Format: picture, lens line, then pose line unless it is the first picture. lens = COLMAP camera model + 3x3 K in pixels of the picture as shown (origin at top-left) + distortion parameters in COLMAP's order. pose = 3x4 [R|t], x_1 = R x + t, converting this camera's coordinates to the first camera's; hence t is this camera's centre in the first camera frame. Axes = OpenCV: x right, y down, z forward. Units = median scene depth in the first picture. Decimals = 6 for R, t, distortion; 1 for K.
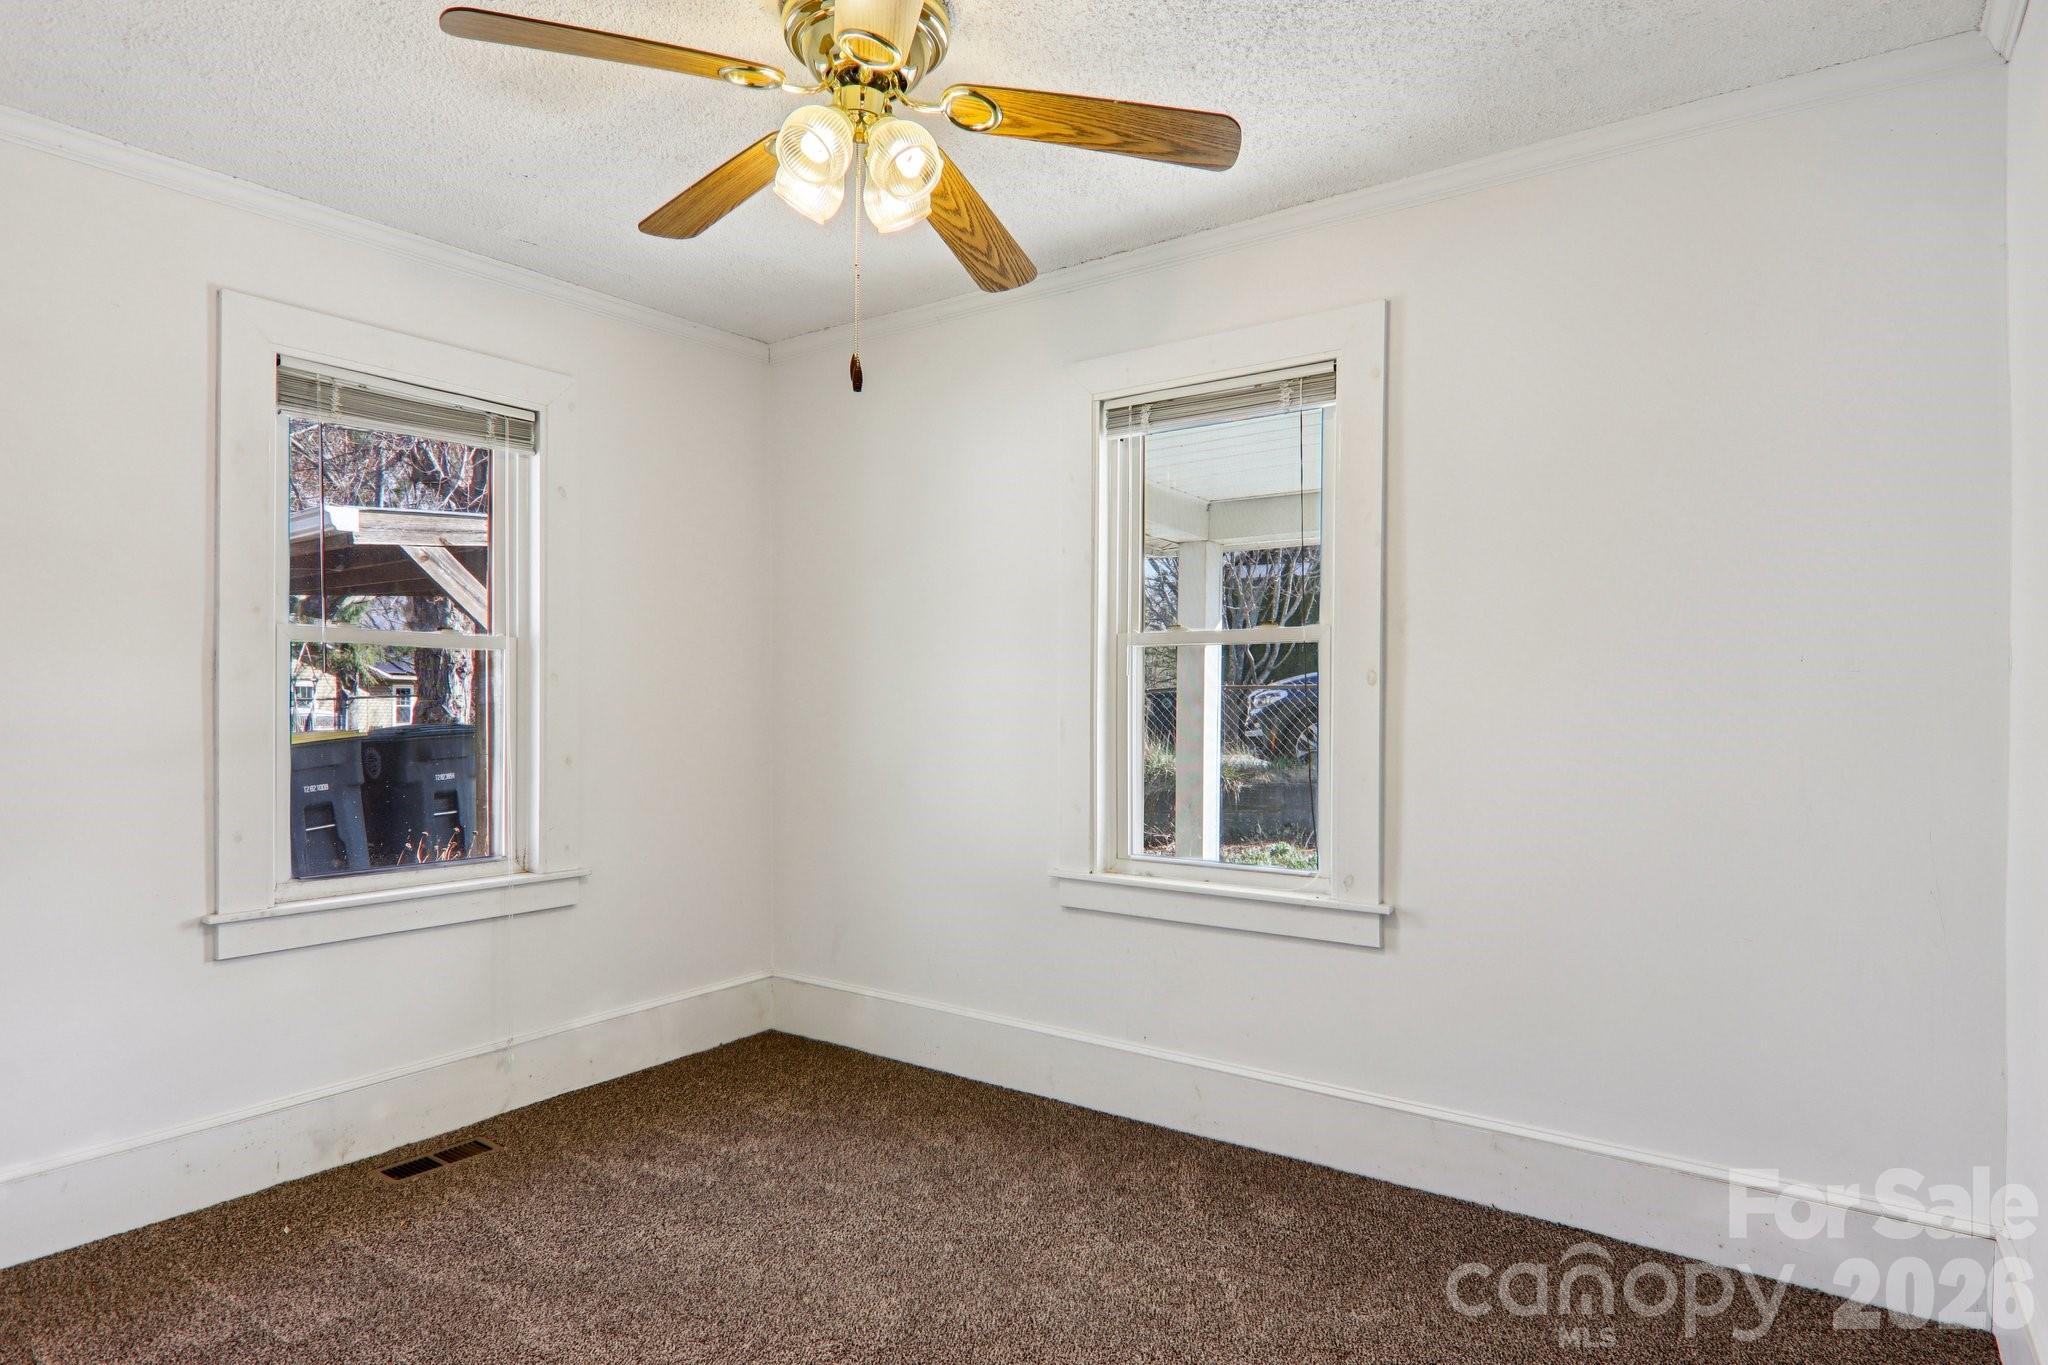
lens RADIAL K [[1153.7, 0, 1034.4], [0, 1153.7, 691.3], [0, 0, 1]] dist [0.003101, -0.013188]
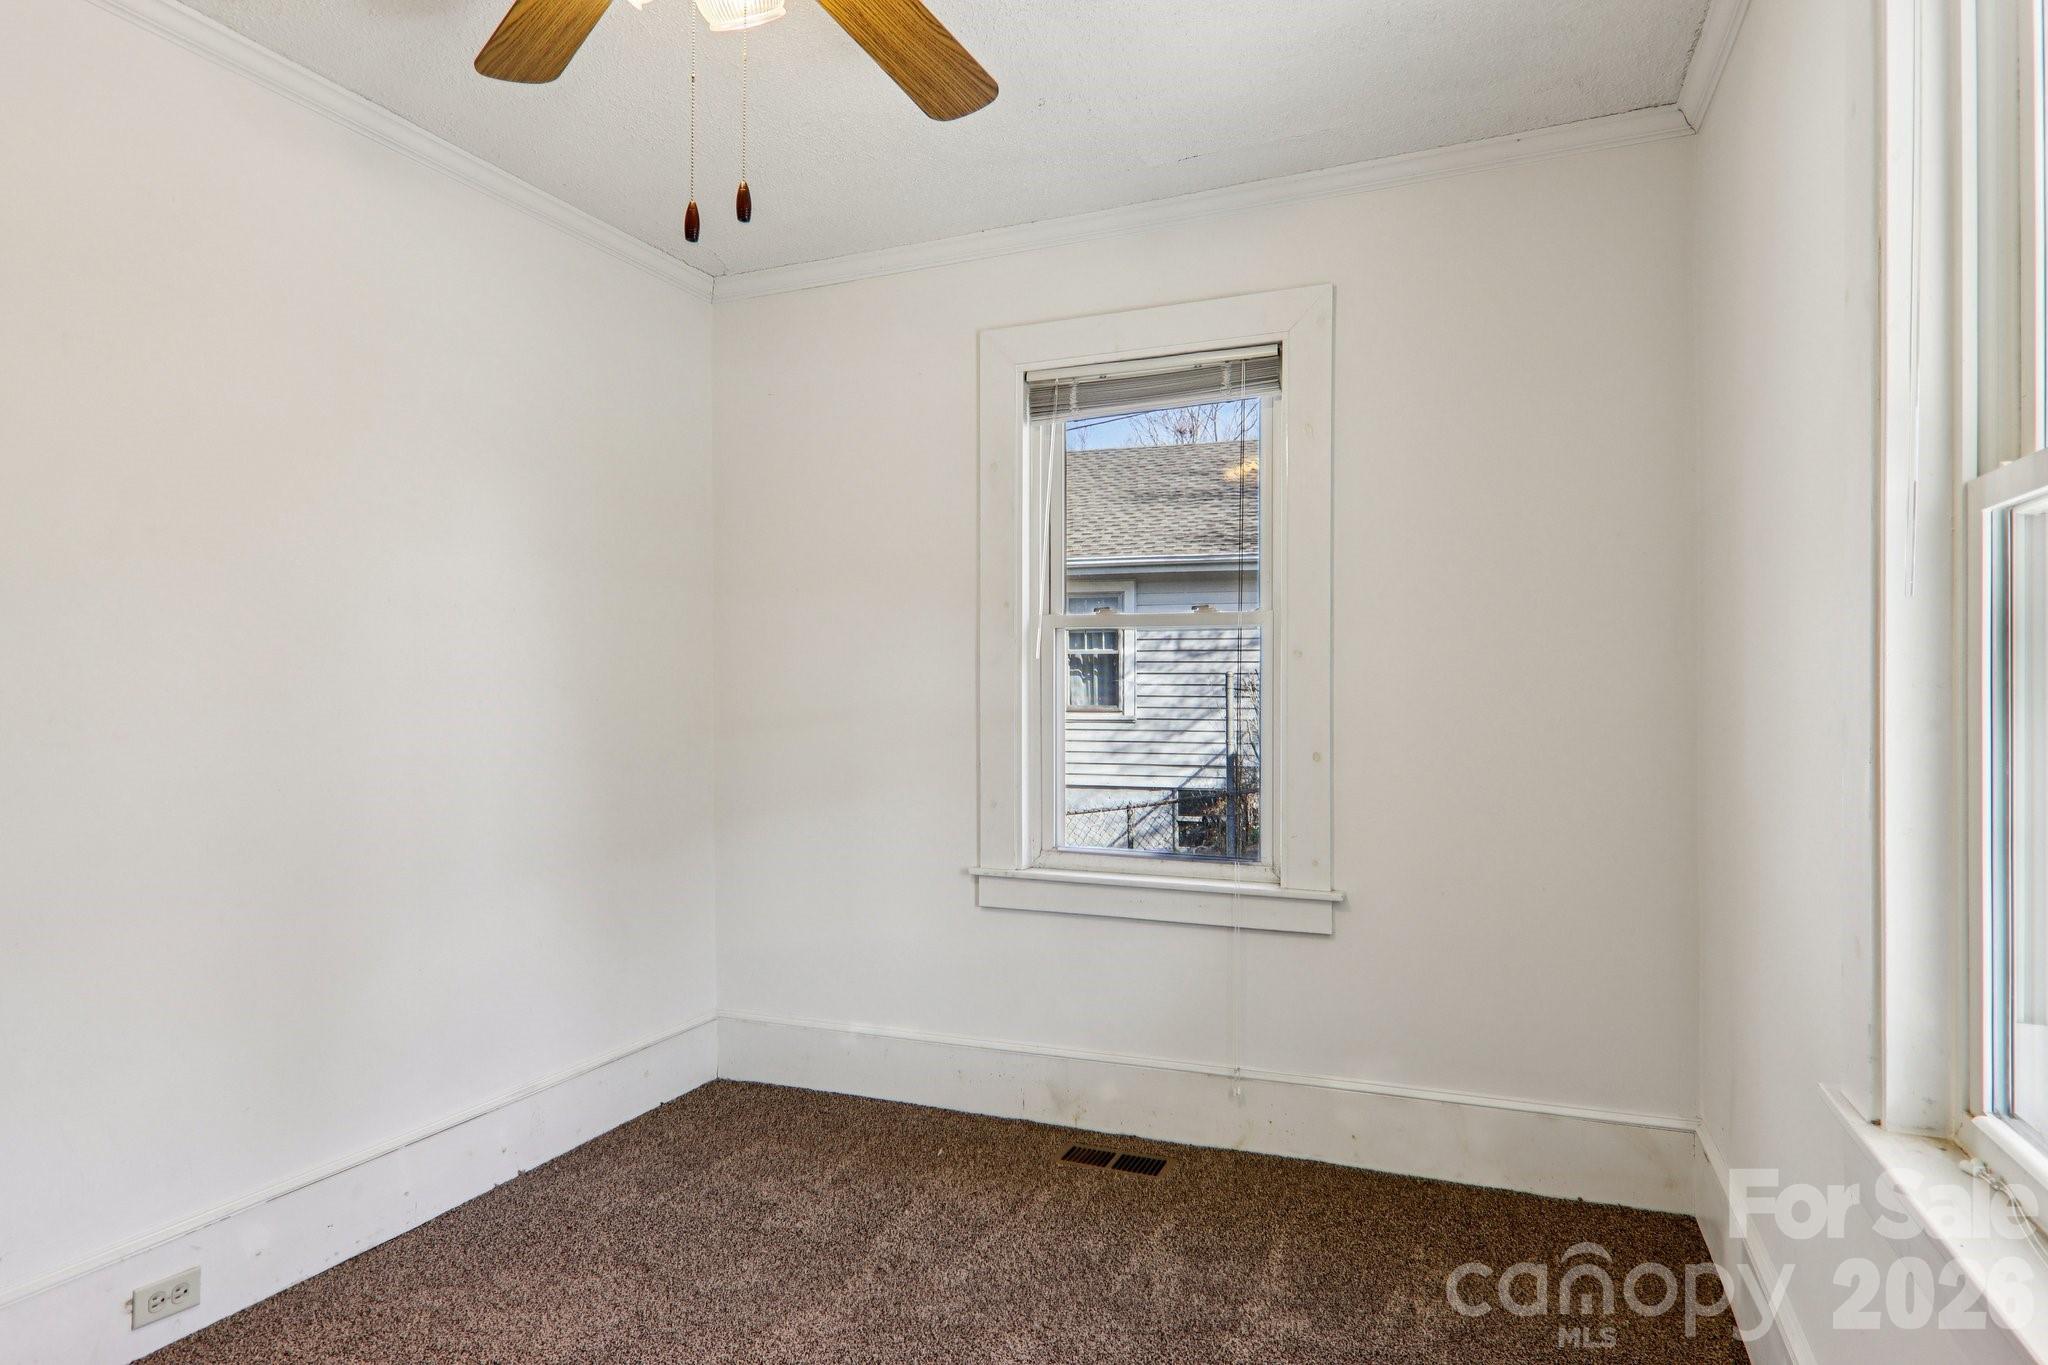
lens RADIAL K [[1153.7, 0, 1027.7], [0, 1153.7, 690.8], [0, 0, 1]] dist [0.003101, -0.013188]
pose [[0.211270, -0.000036, -0.977428, 0.406705], [0.010811, 0.999939, 0.002300, 0.010787], [0.977368, -0.011053, 0.211257, 0.724693]]
